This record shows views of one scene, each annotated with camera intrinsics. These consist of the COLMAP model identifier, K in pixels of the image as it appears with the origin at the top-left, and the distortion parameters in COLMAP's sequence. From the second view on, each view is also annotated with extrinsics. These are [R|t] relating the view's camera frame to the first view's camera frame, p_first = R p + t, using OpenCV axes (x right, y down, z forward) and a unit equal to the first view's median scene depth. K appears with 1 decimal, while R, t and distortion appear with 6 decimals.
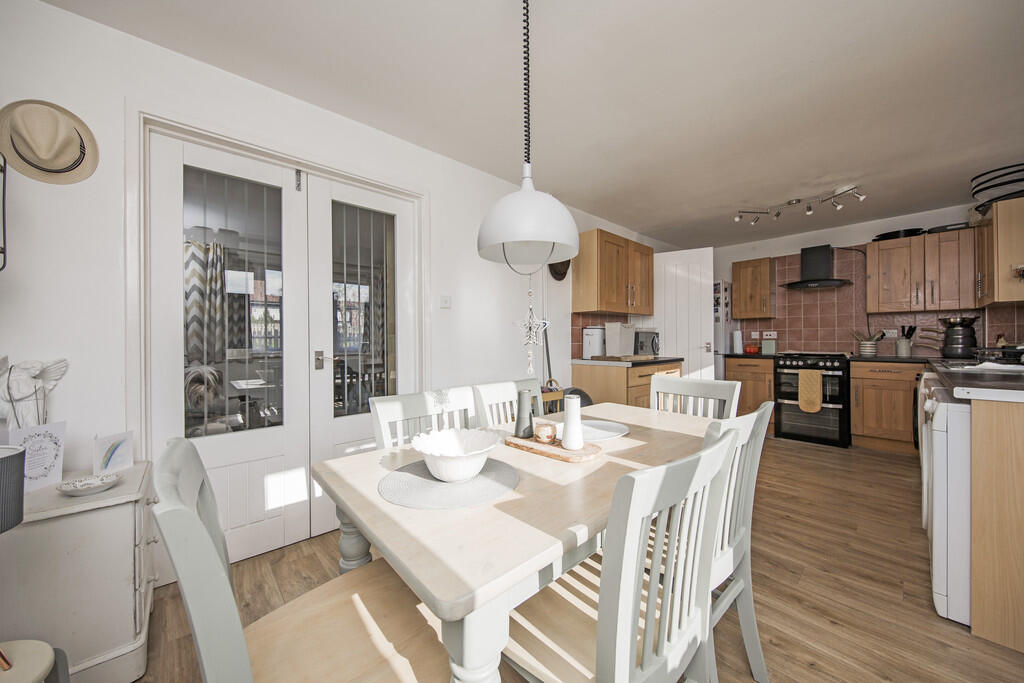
lens RADIAL K [[351.1, 0, 512.0], [0, 351.1, 341.5], [0, 0, 1]] dist [0.001810, 0.000123]
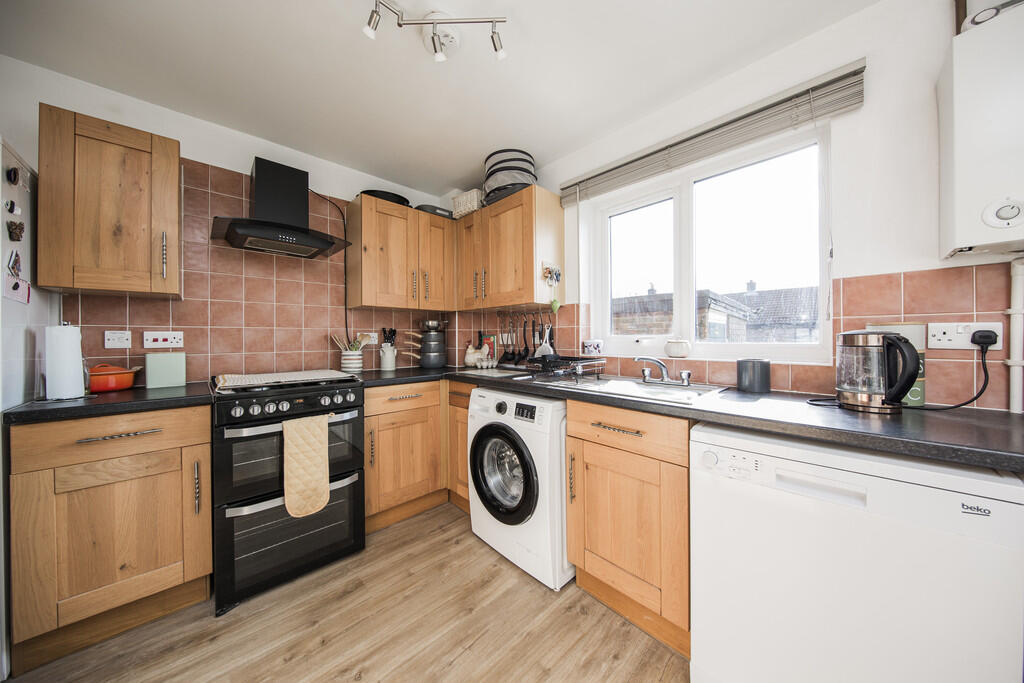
lens RADIAL K [[324.9, 0, 517.4], [0, 324.9, 336.9], [0, 0, 1]] dist [-0.011838, -0.000076]
pose [[-0.053399, 0.009194, 0.998531, 0.409207], [0.008832, 0.999923, -0.008735, -0.017728], [-0.998534, 0.008352, -0.053476, 0.735664]]
